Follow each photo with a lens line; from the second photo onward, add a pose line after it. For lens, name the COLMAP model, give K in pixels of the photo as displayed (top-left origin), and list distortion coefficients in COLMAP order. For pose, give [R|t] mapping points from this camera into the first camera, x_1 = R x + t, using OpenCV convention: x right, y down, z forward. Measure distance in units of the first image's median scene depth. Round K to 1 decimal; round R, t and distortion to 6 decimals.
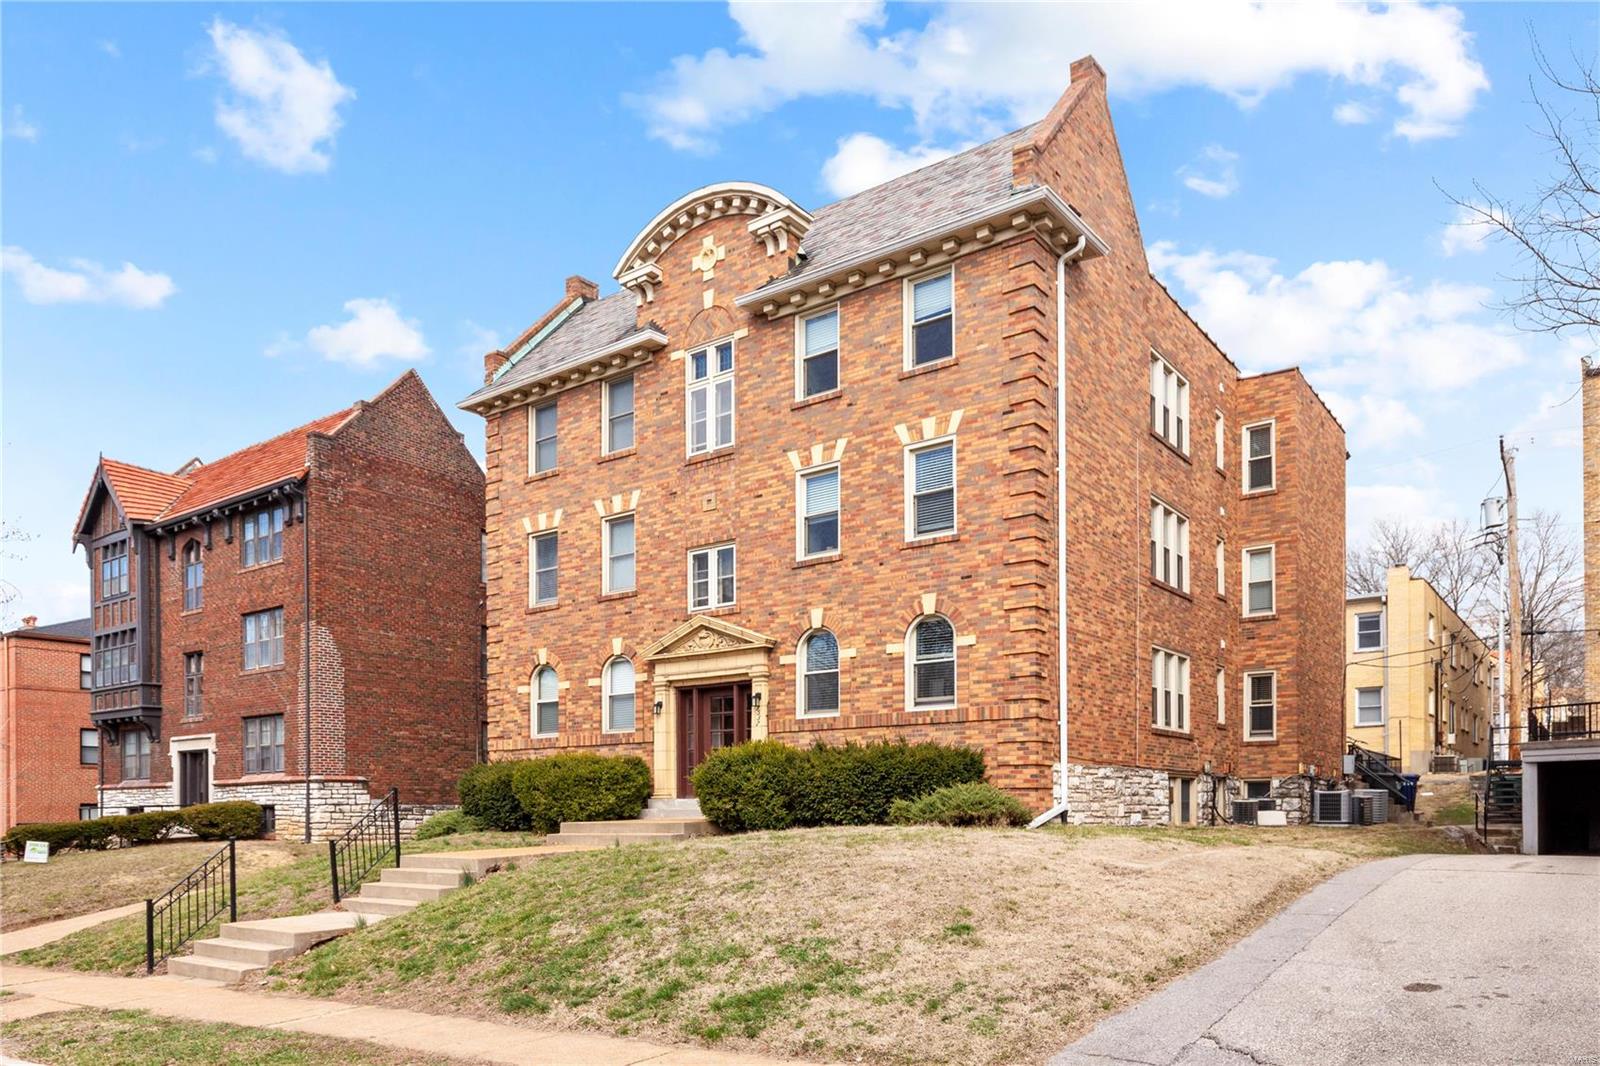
lens RADIAL K [[959.9, 0, 800.0], [0, 959.9, 533.0], [0, 0, 1]] dist [-0.005350, -0.000473]
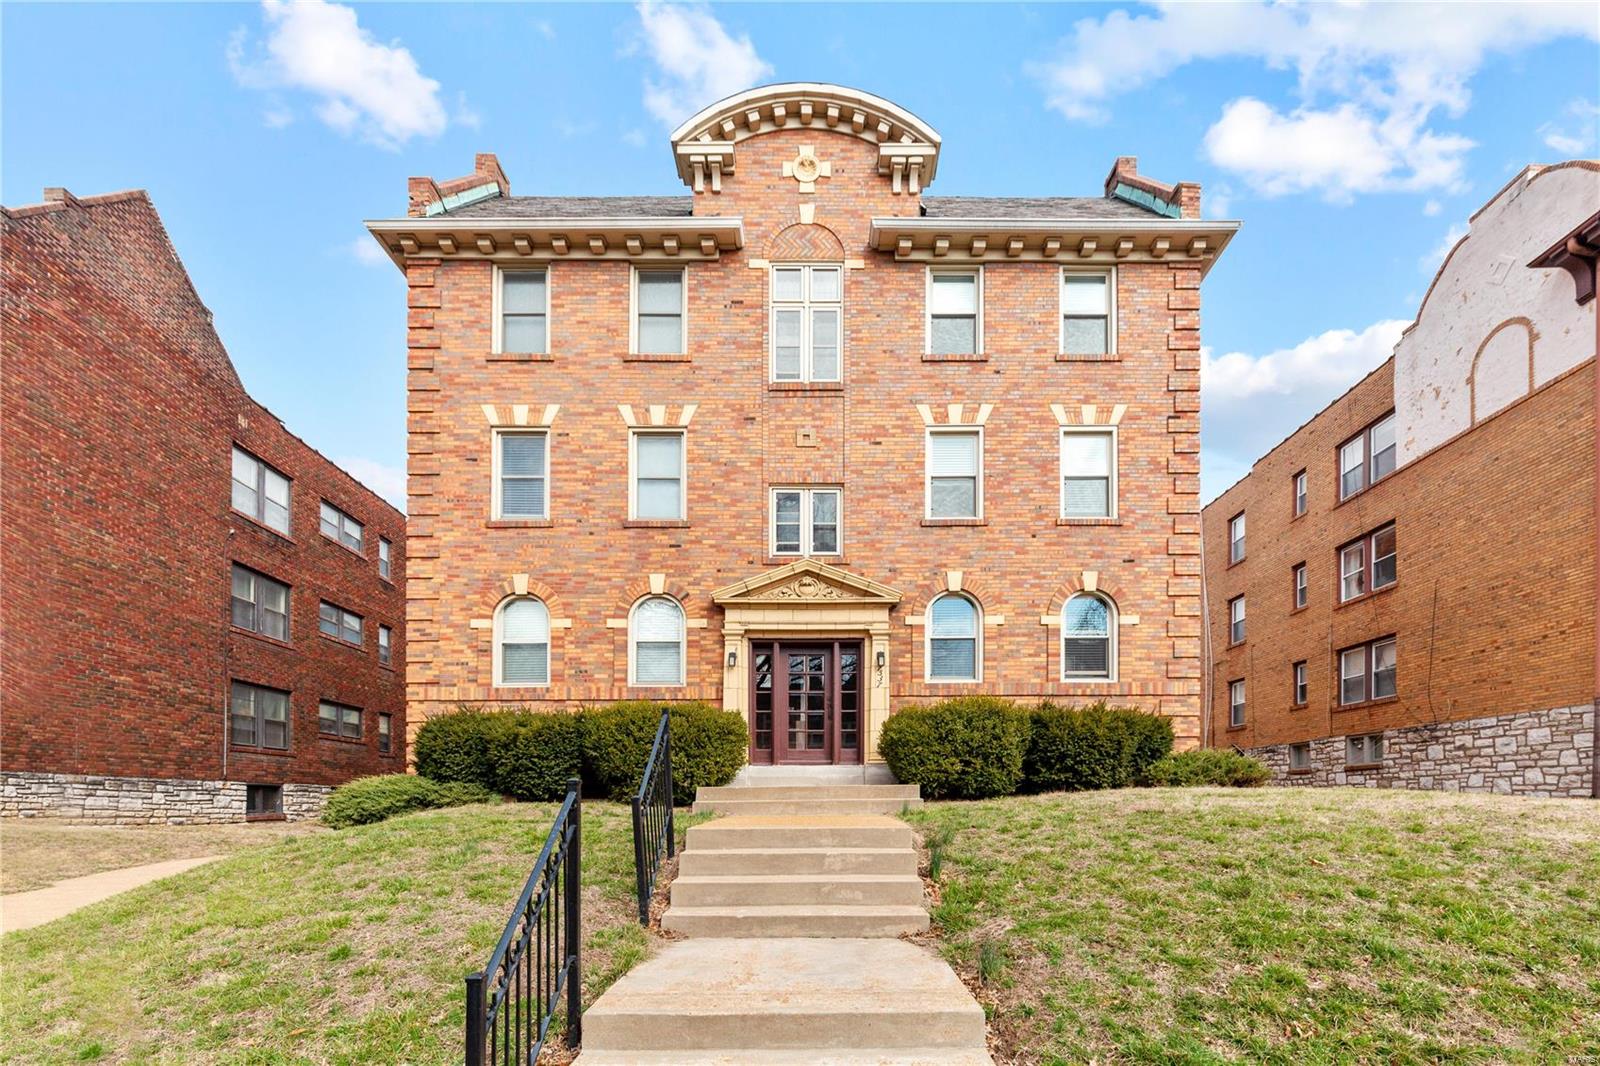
lens RADIAL K [[716.3, 0, 797.8], [0, 716.3, 659.0], [0, 0, 1]] dist [-0.001025, -0.000282]
pose [[0.820449, 0.118964, 0.559206, -0.447403], [-0.158179, 0.987164, 0.022069, 0.156469], [-0.549402, -0.106561, 0.828735, 0.439546]]
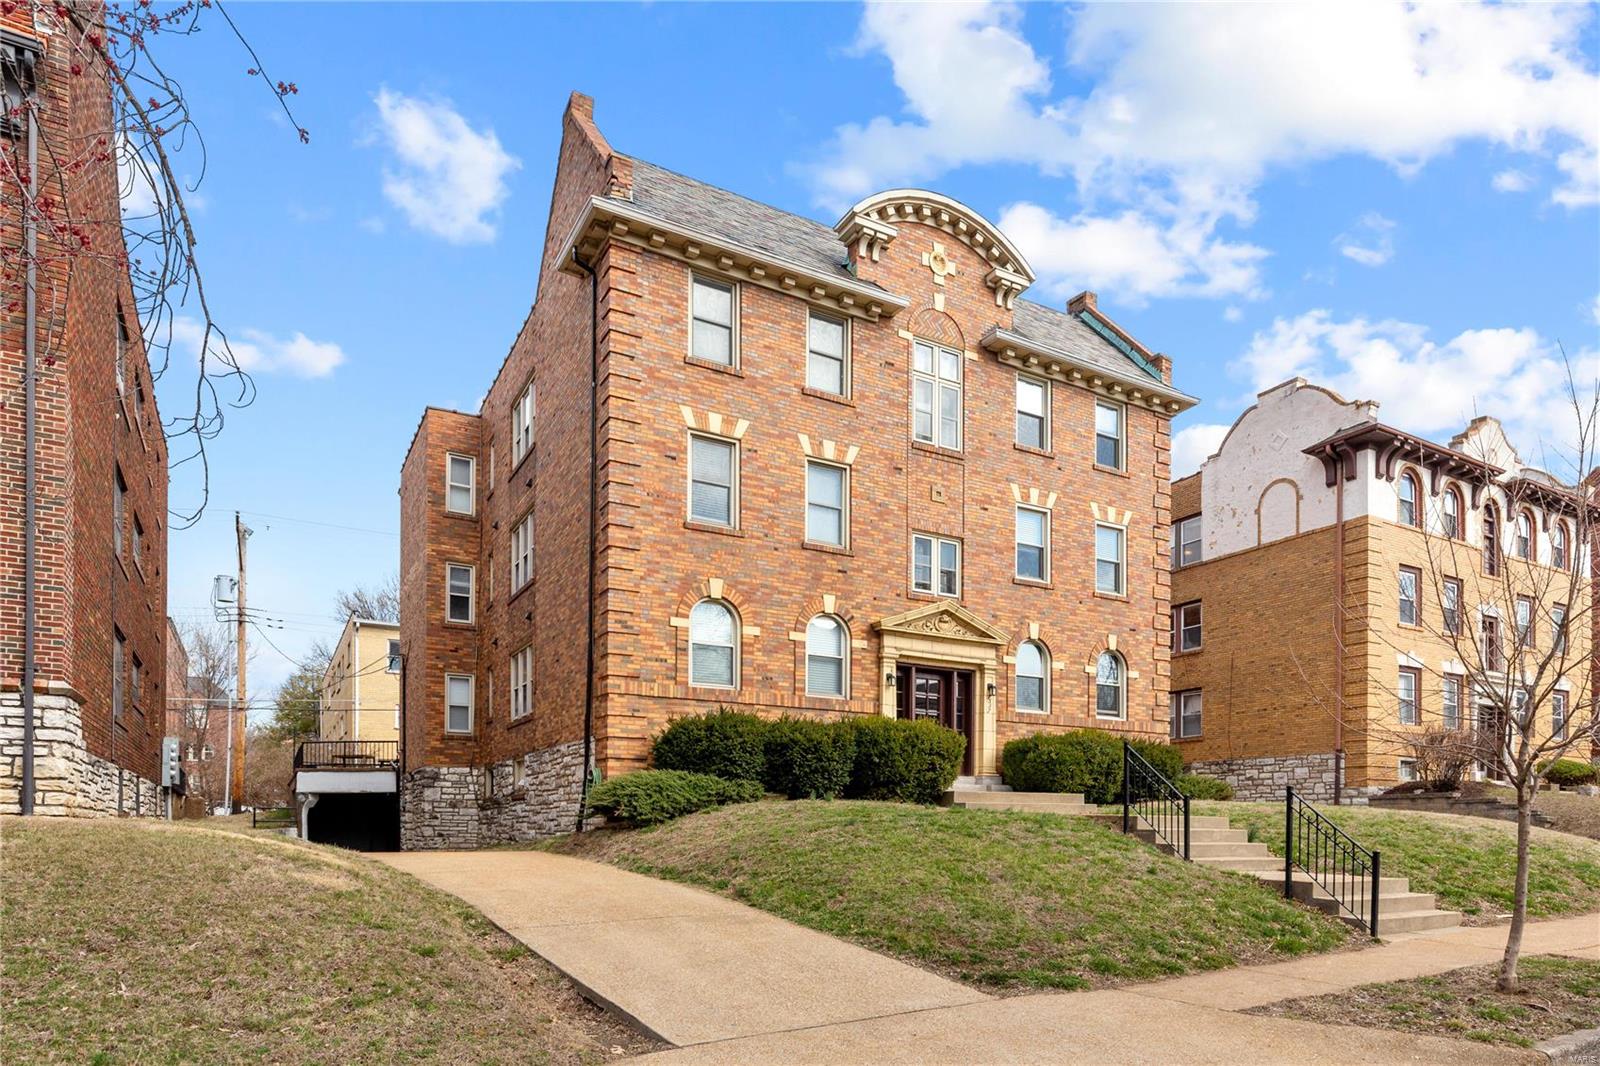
lens RADIAL K [[965.1, 0, 802.8], [0, 965.1, 540.2], [0, 0, 1]] dist [-0.002657, 0.000144]
pose [[0.431730, 0.268302, 0.861176, -1.057495], [-0.258584, 0.951479, -0.166801, 0.230844], [-0.864143, -0.150673, 0.480160, 0.618379]]
